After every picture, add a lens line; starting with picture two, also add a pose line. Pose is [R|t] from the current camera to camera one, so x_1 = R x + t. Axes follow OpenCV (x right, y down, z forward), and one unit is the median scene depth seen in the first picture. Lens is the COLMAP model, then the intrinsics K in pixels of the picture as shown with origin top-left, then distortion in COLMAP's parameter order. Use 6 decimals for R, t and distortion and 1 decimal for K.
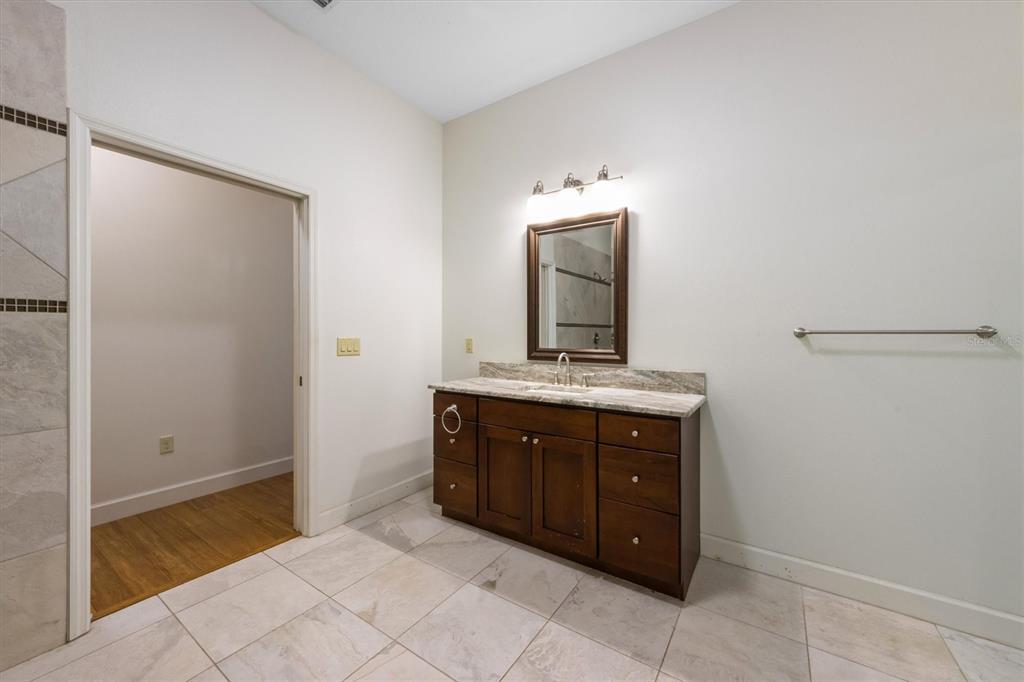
lens RADIAL K [[388.9, 0, 510.5], [0, 388.9, 334.3], [0, 0, 1]] dist [-0.003236, -0.000279]
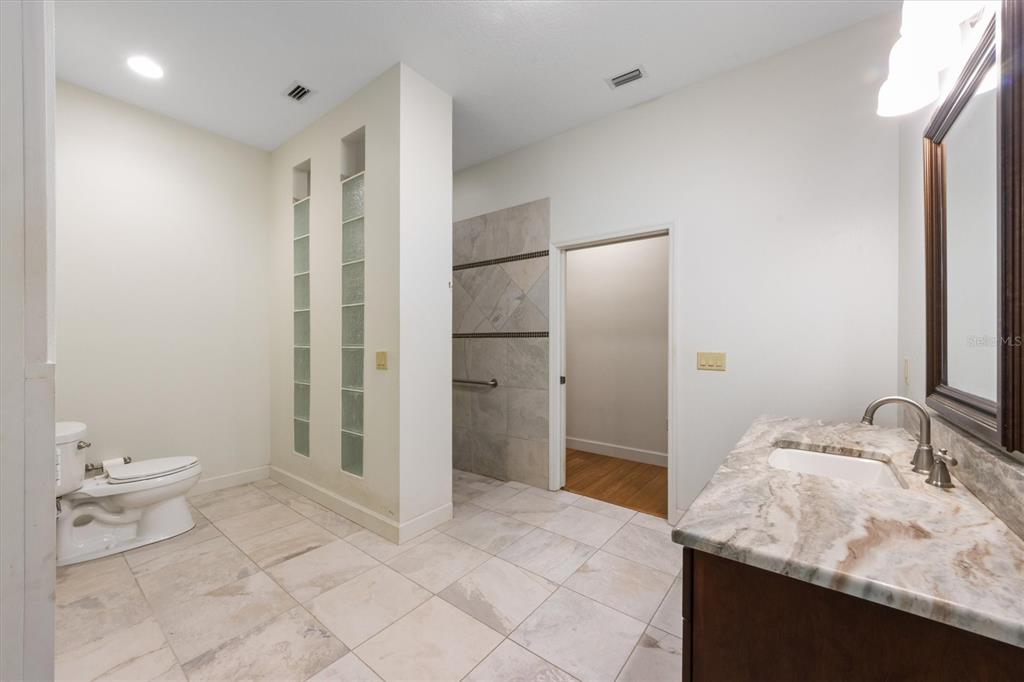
lens RADIAL K [[388.4, 0, 509.1], [0, 388.4, 342.9], [0, 0, 1]] dist [0.002945, 0.000349]
pose [[-0.061854, 0.000917, -0.998085, 0.644343], [-0.000200, 1.000000, 0.000931, -0.016547], [0.998085, 0.000257, -0.061853, 0.575653]]
